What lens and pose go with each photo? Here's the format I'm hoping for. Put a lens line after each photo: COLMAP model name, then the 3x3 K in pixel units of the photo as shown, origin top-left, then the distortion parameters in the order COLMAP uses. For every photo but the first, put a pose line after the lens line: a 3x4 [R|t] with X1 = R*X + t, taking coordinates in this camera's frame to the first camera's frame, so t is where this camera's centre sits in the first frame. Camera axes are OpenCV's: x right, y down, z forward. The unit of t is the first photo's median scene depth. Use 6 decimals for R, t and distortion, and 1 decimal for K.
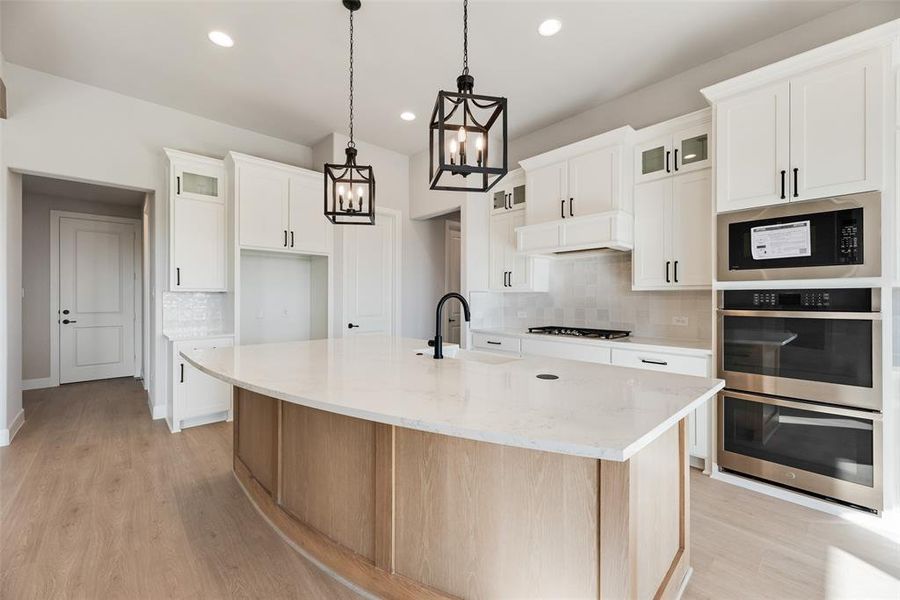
lens RADIAL K [[361.8, 0, 449.5], [0, 361.8, 302.2], [0, 0, 1]] dist [0.007590, 0.000382]
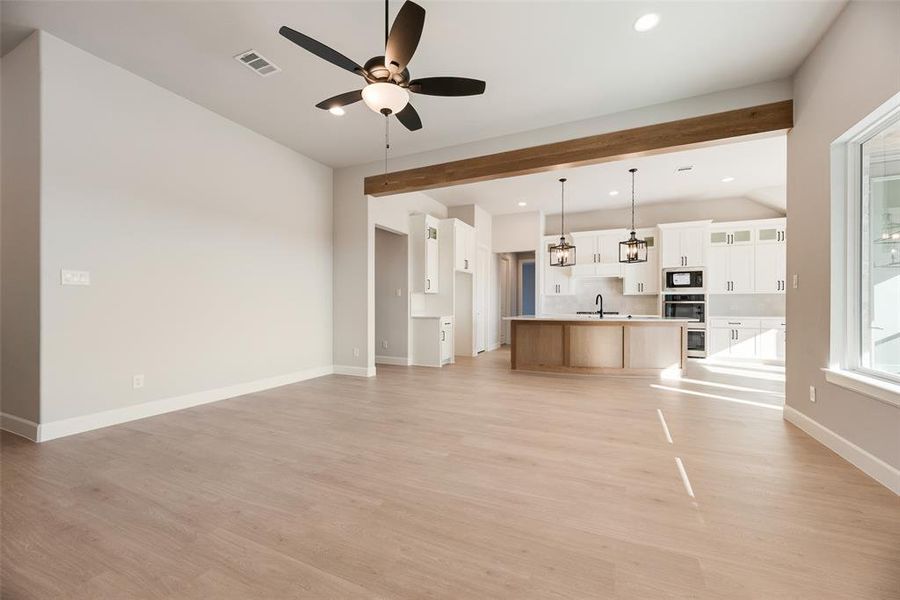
lens RADIAL K [[361.8, 0, 449.5], [0, 361.8, 302.2], [0, 0, 1]] dist [0.007590, 0.000382]
pose [[0.920947, 0.002677, 0.389678, -1.994935], [0.004181, 0.999851, -0.016749, 0.070742], [-0.389664, 0.017054, 0.920799, -1.021609]]
